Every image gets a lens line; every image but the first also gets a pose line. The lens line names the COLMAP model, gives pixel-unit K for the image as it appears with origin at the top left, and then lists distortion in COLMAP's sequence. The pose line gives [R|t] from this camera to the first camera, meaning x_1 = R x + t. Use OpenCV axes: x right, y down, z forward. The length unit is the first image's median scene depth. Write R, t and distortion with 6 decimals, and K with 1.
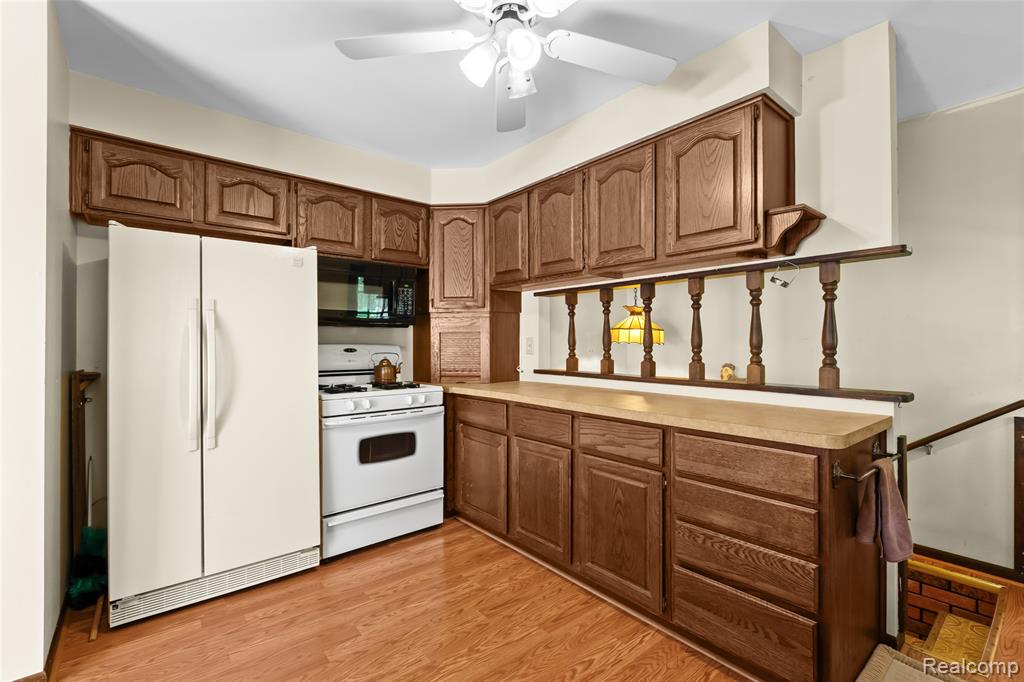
lens RADIAL K [[454.6, 0, 514.4], [0, 454.6, 338.9], [0, 0, 1]] dist [-0.006405, 0.001024]
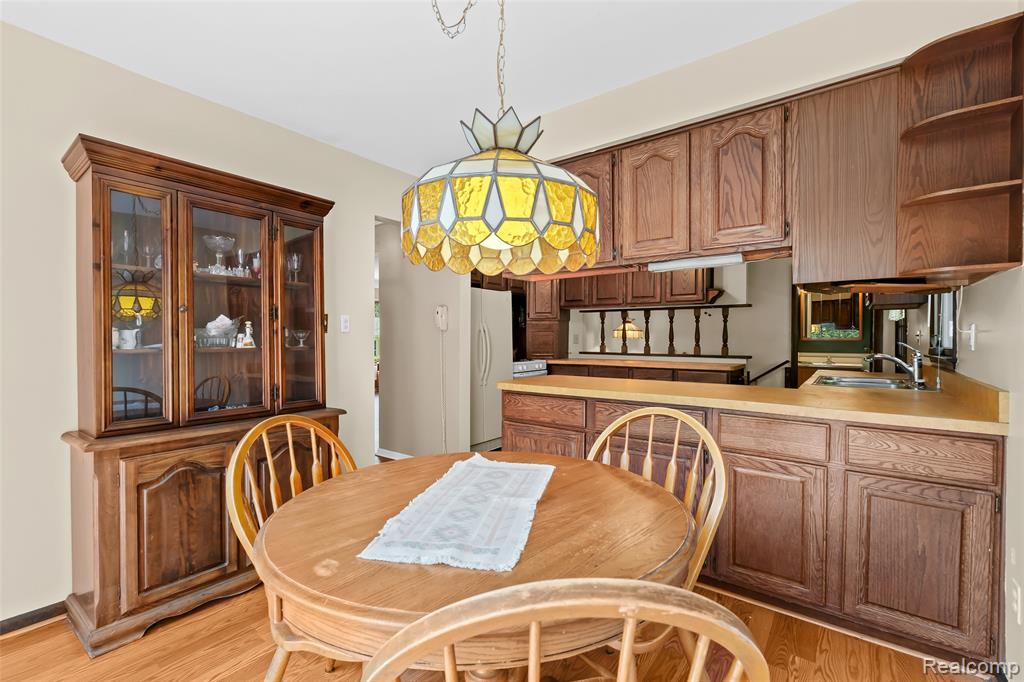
lens RADIAL K [[454.6, 0, 518.2], [0, 454.6, 342.2], [0, 0, 1]] dist [-0.006405, 0.001024]
pose [[0.965873, -0.009170, 0.258853, -1.041969], [0.000185, 0.999397, 0.034716, -0.053307], [-0.259015, -0.033483, 0.965293, -1.121146]]
